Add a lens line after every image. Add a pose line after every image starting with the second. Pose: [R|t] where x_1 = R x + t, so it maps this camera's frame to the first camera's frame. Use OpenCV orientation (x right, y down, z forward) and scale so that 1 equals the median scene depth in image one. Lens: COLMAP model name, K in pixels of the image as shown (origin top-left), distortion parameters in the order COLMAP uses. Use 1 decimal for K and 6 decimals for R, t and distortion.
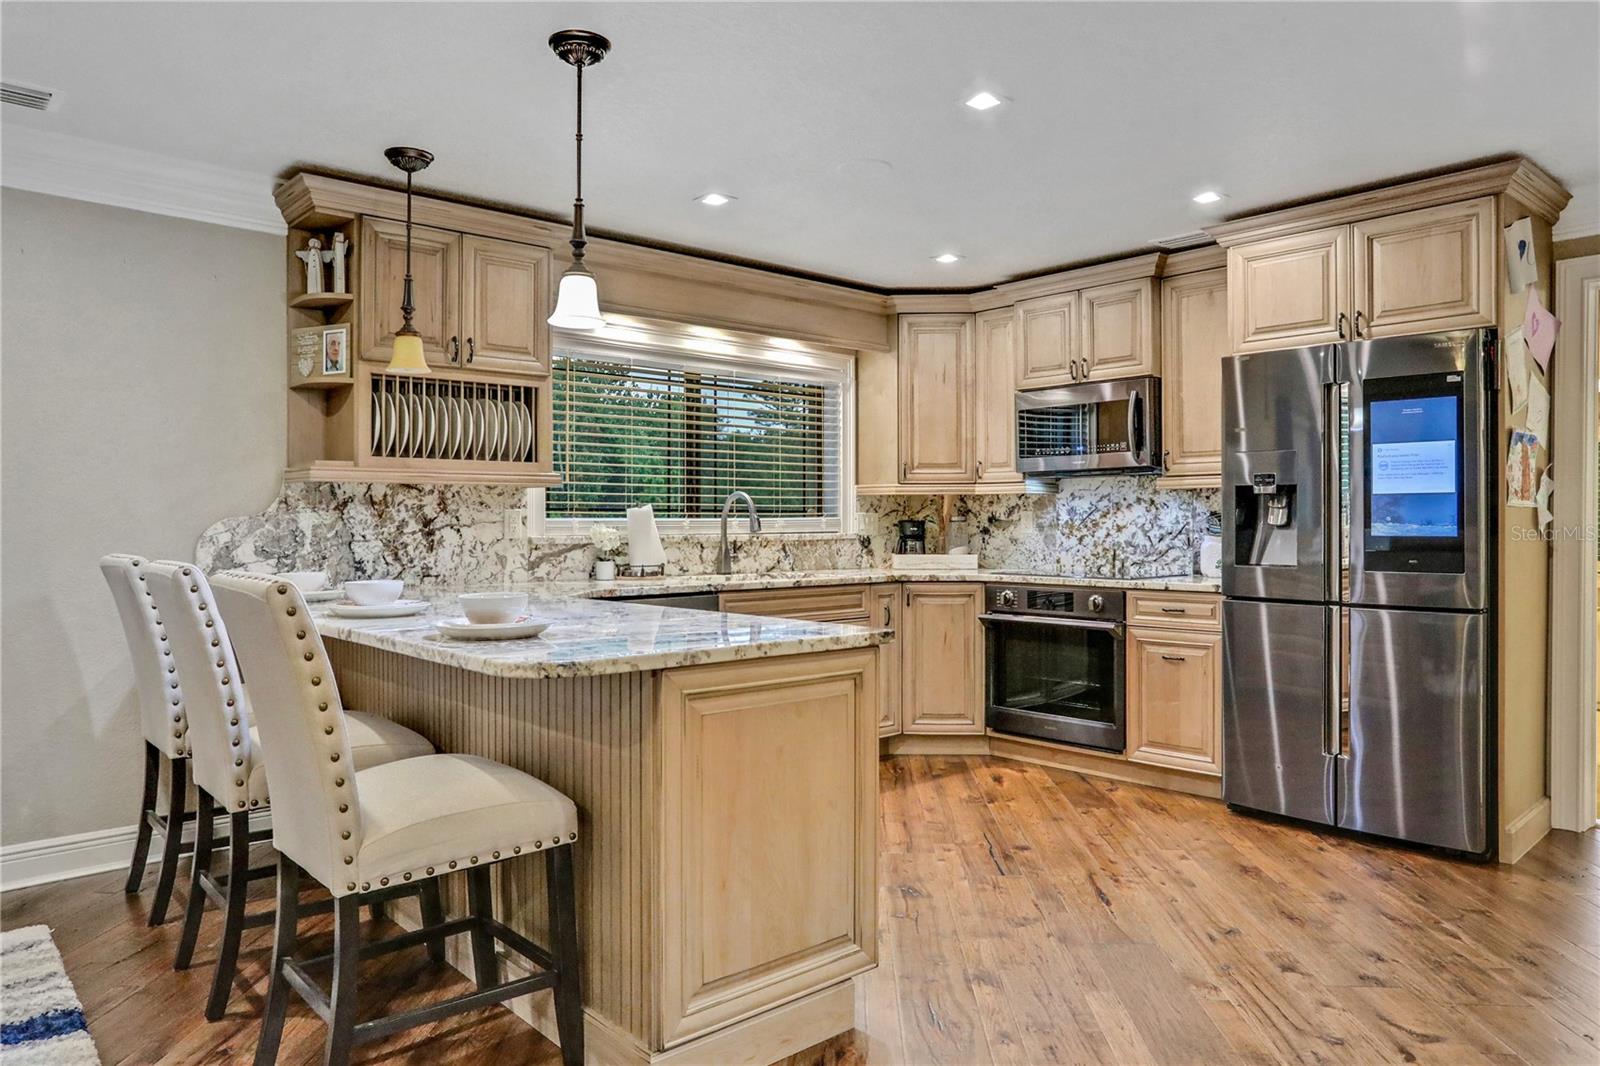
lens RADIAL K [[1061.6, 0, 811.9], [0, 1061.6, 526.1], [0, 0, 1]] dist [-0.053717, 0.016955]
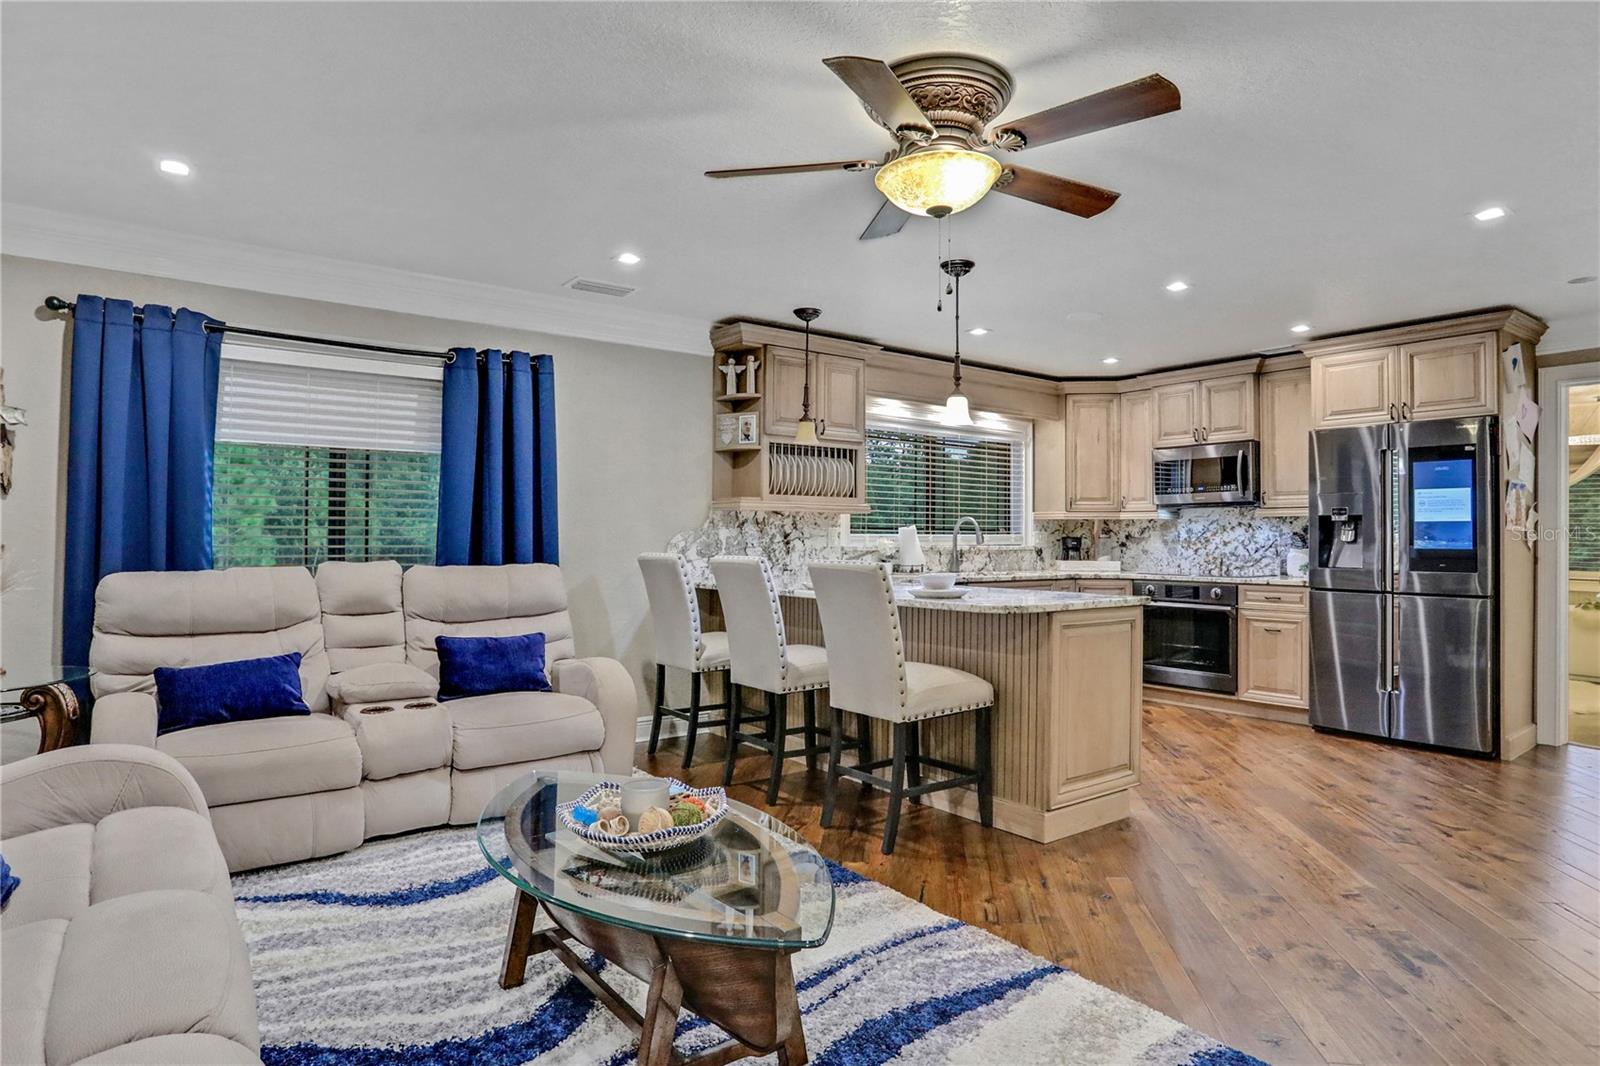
lens RADIAL K [[897.7, 0, 813.9], [0, 897.7, 525.8], [0, 0, 1]] dist [-0.056996, 0.015863]
pose [[0.996395, 0.006432, -0.084589, -0.210641], [-0.007929, 0.999818, -0.017375, 0.004562], [0.084462, 0.017983, 0.996264, -0.323047]]
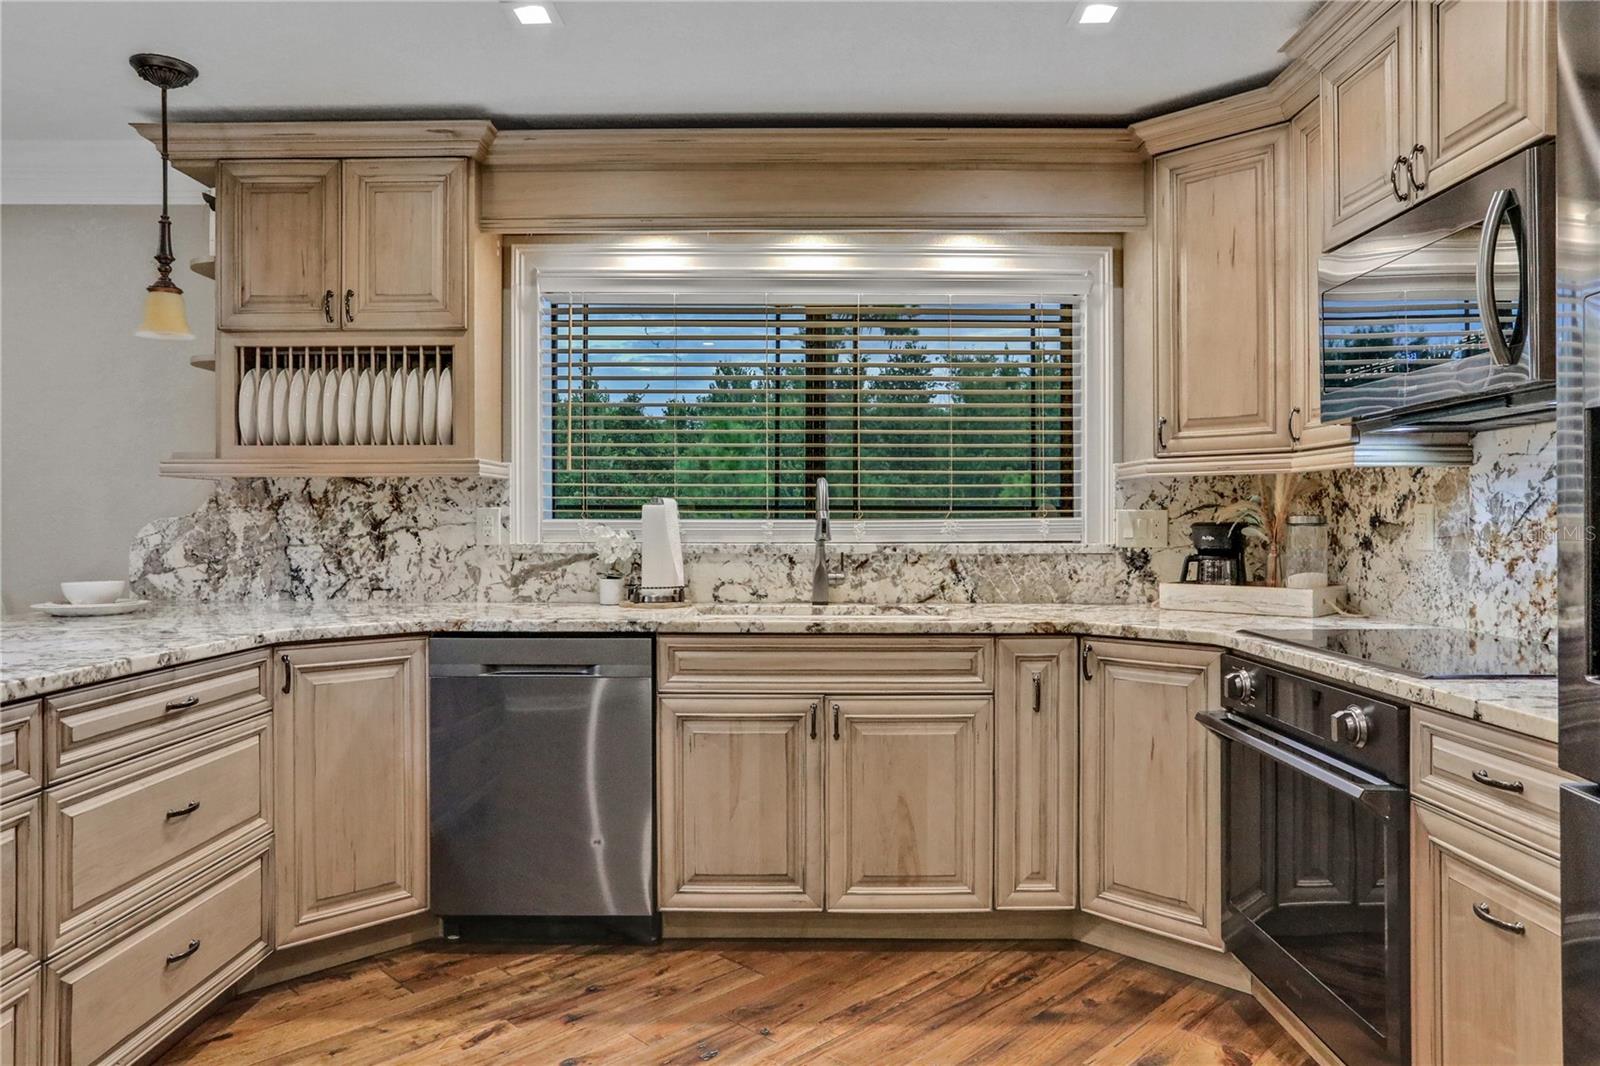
lens RADIAL K [[1061.6, 0, 792.9], [0, 1061.6, 532.5], [0, 0, 1]] dist [-0.053717, 0.016955]
pose [[0.734743, 0.008717, -0.678290, 0.428176], [-0.004839, 0.999959, 0.007610, -0.004691], [0.678328, -0.002309, 0.734755, 0.615649]]
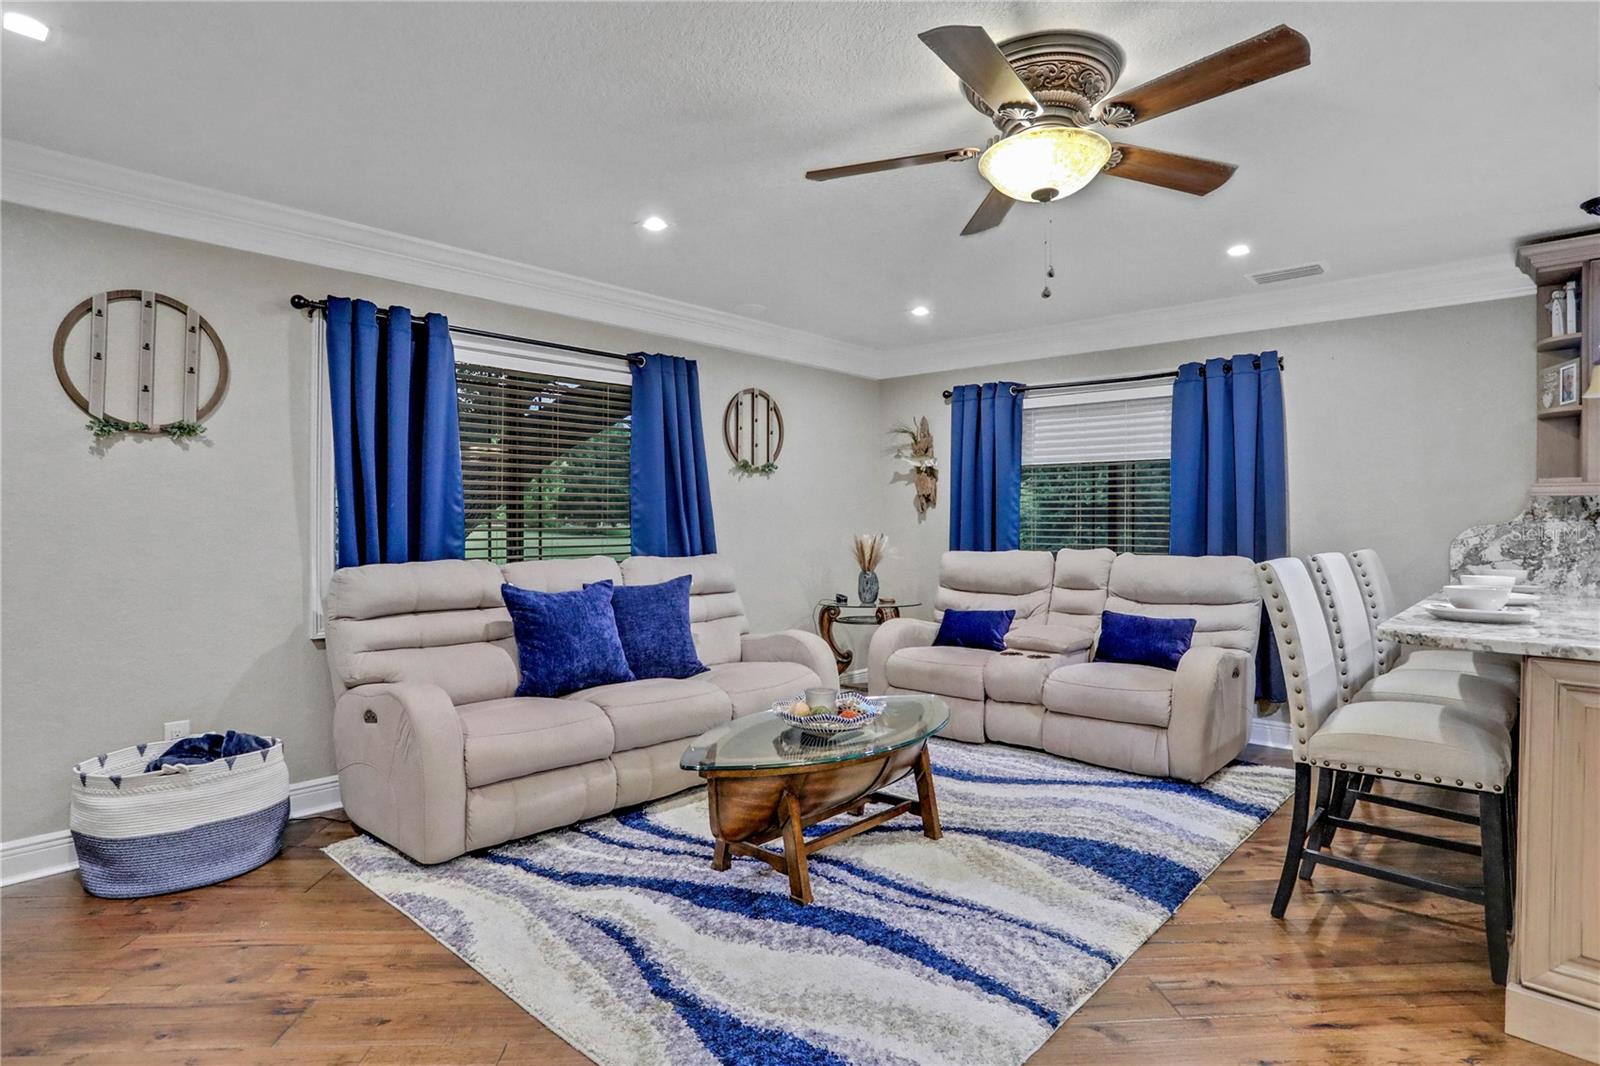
lens RADIAL K [[839.6, 0, 805.4], [0, 839.6, 525.6], [0, 0, 1]] dist [-0.018431, 0.003136]
pose [[0.104782, 0.003653, -0.994488, 0.334743], [-0.011544, 0.999930, 0.002457, -0.000986], [0.994428, 0.011223, 0.104817, 0.053650]]
